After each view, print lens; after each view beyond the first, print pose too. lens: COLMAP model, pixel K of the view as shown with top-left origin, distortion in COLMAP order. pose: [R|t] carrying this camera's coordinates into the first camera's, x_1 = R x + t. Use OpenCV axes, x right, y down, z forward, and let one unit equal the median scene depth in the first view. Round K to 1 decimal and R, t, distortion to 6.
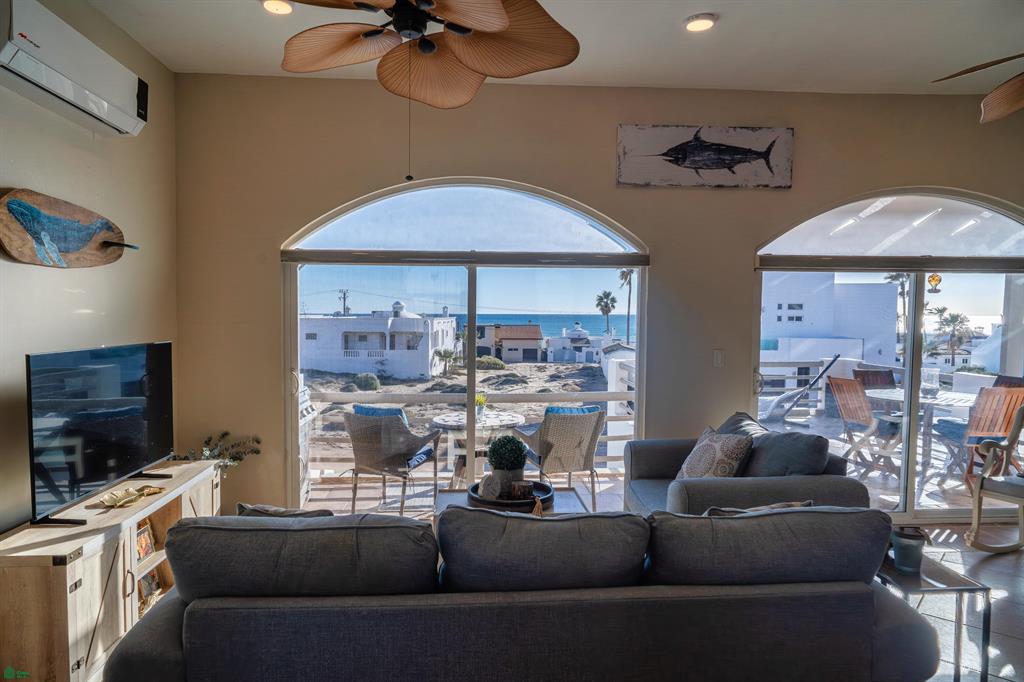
lens RADIAL K [[632.3, 0, 510.7], [0, 632.3, 338.4], [0, 0, 1]] dist [0.000469, 0.000942]
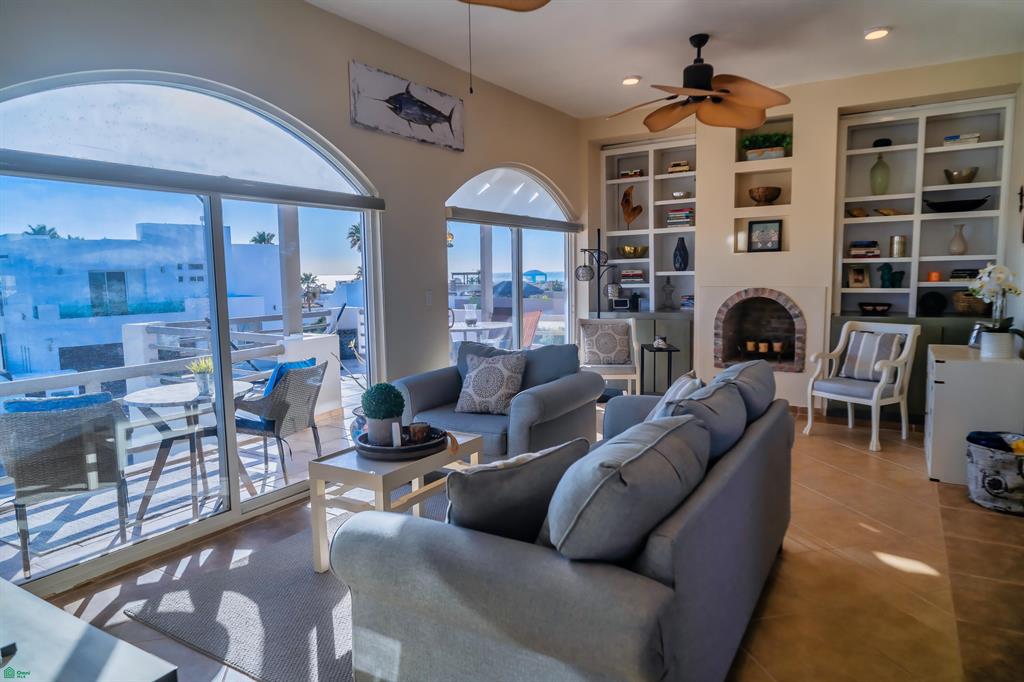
lens RADIAL K [[632.3, 0, 529.3], [0, 632.3, 345.6], [0, 0, 1]] dist [0.000469, 0.000942]
pose [[0.566399, -0.110915, 0.816634, -0.499942], [0.052853, 0.993751, 0.098314, 0.016150], [-0.822435, -0.012523, 0.568721, 0.210432]]
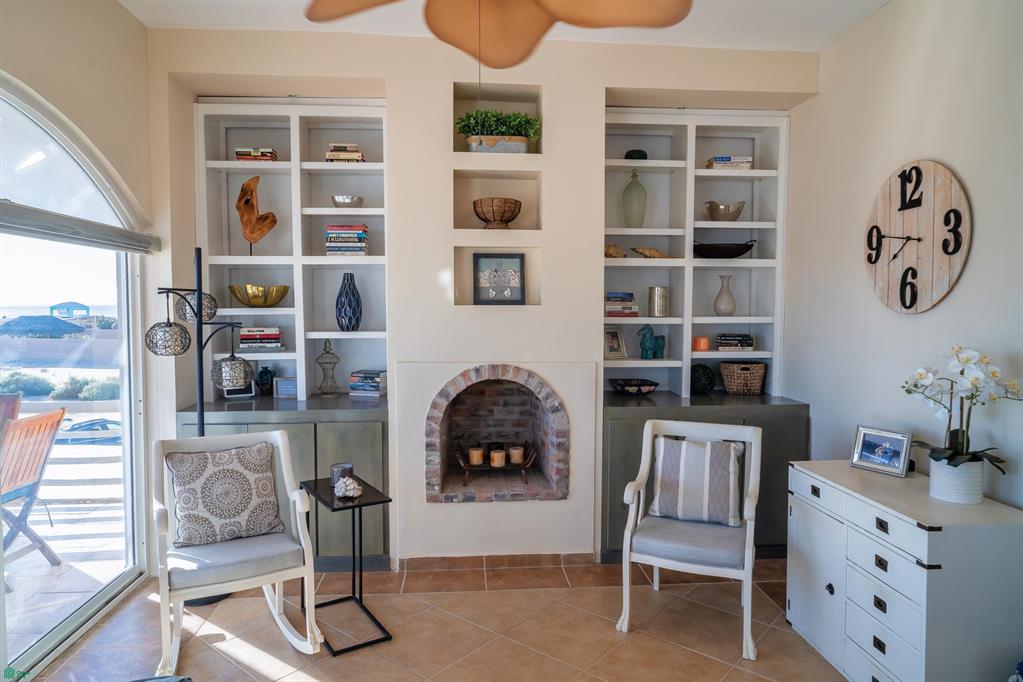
lens RADIAL K [[631.7, 0, 495.2], [0, 631.7, 344.0], [0, 0, 1]] dist [0.000469, 0.000942]
pose [[0.004320, -0.068585, 0.997636, 0.124851], [0.035268, 0.997035, 0.068391, -0.031745], [-0.999369, 0.034889, 0.006726, 0.594493]]
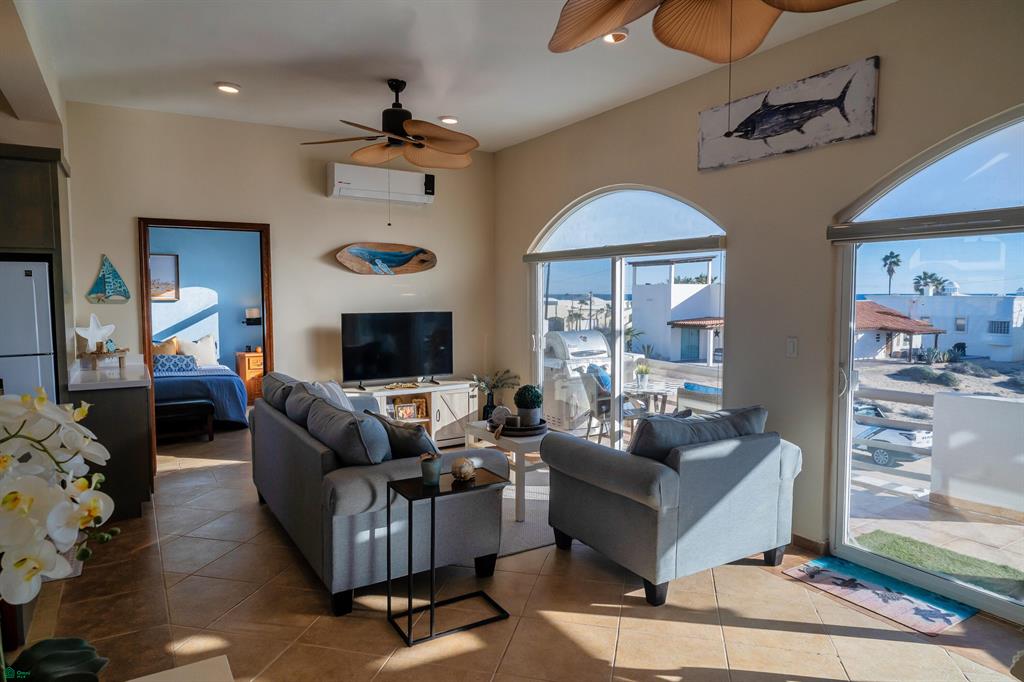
lens RADIAL K [[632.3, 0, 519.3], [0, 632.3, 335.4], [0, 0, 1]] dist [0.000469, 0.000942]
pose [[0.472991, 0.054260, -0.879395, 0.927125], [-0.032907, 0.998493, 0.043909, -0.010886], [0.880453, 0.008169, 0.474064, 0.248423]]
